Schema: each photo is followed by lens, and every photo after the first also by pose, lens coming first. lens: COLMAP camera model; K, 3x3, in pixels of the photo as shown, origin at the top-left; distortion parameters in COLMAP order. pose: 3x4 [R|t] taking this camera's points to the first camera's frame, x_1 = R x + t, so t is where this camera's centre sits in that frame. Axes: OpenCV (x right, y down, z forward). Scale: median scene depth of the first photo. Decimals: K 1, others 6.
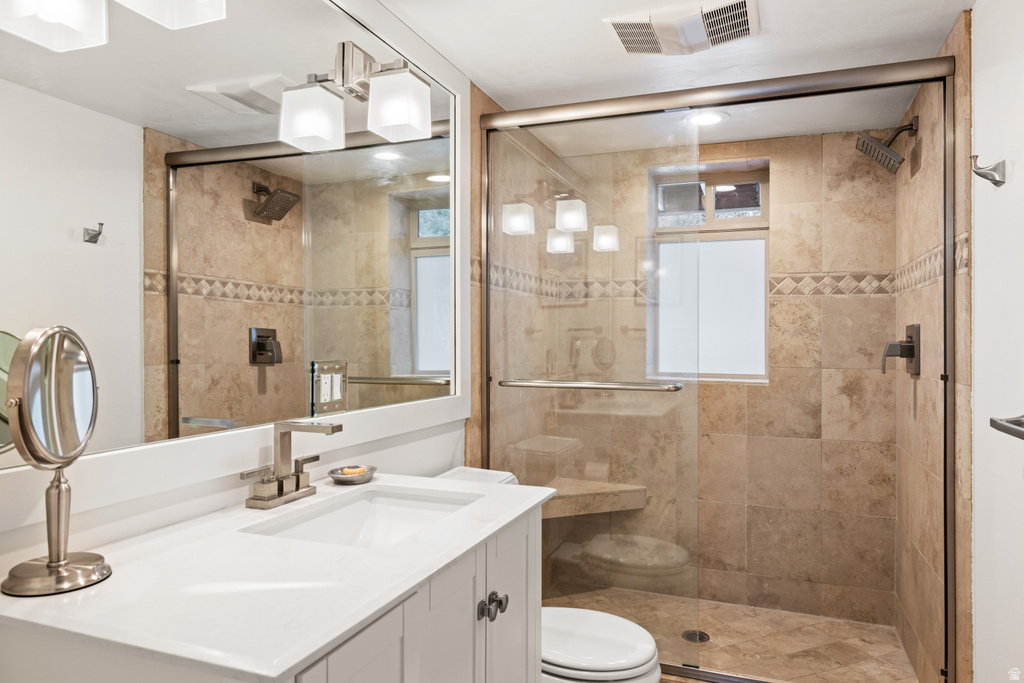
lens RADIAL K [[678.2, 0, 512.8], [0, 678.2, 341.3], [0, 0, 1]] dist [-0.004738, -0.001405]
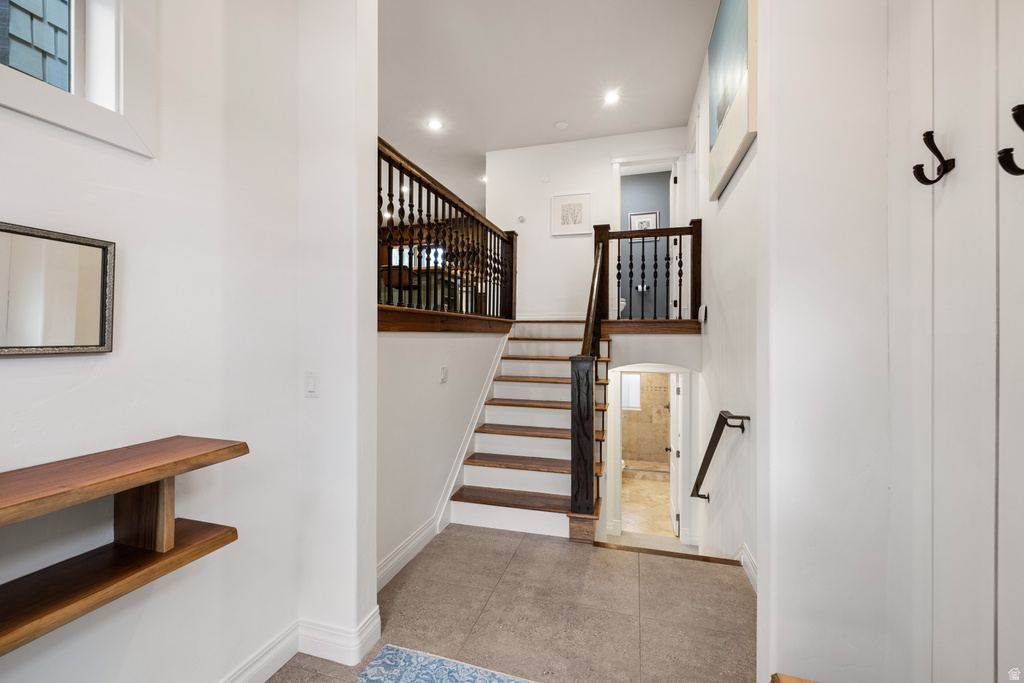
lens RADIAL K [[428.9, 0, 511.2], [0, 428.9, 339.1], [0, 0, 1]] dist [0.001125, 0.000116]
pose [[0.997171, 0.001175, 0.075156, -0.706582], [-0.000857, 0.999991, -0.004257, -0.405808], [-0.075160, 0.004181, 0.997163, -1.801593]]
